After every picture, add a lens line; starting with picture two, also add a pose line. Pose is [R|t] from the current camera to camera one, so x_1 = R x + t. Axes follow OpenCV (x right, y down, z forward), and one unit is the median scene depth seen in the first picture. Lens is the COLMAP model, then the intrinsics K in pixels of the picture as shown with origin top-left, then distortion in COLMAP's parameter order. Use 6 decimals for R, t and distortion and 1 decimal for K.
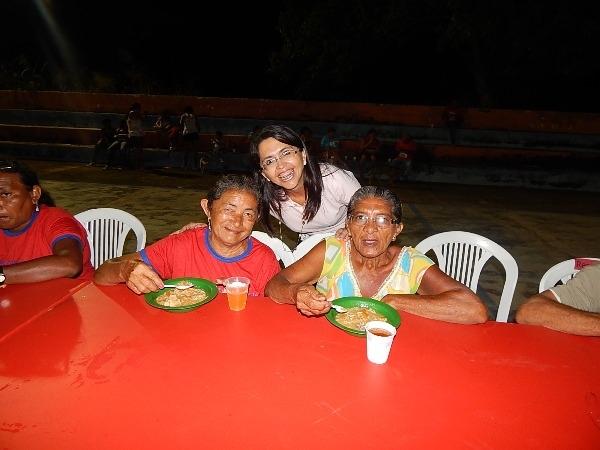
lens RADIAL K [[385.2, 0, 298.5], [0, 385.2, 224.2], [0, 0, 1]] dist [-0.003974, -0.006868]
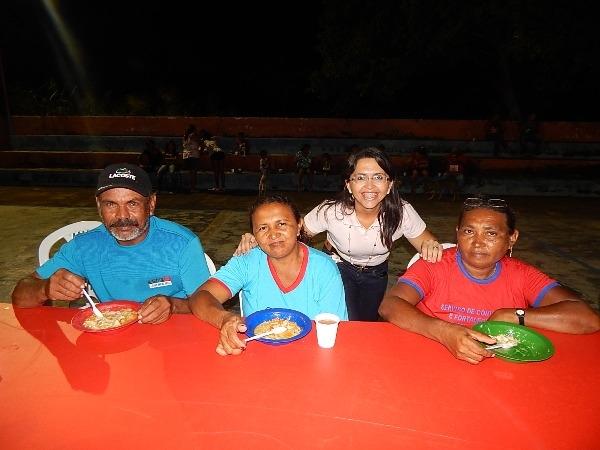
lens RADIAL K [[385.2, 0, 300.9], [0, 385.2, 226.3], [0, 0, 1]] dist [-0.003974, -0.006868]
pose [[0.997838, -0.041806, 0.050712, -0.174580], [0.043502, 0.998515, -0.032806, -0.012730], [-0.049266, 0.034941, 0.998174, 0.014498]]
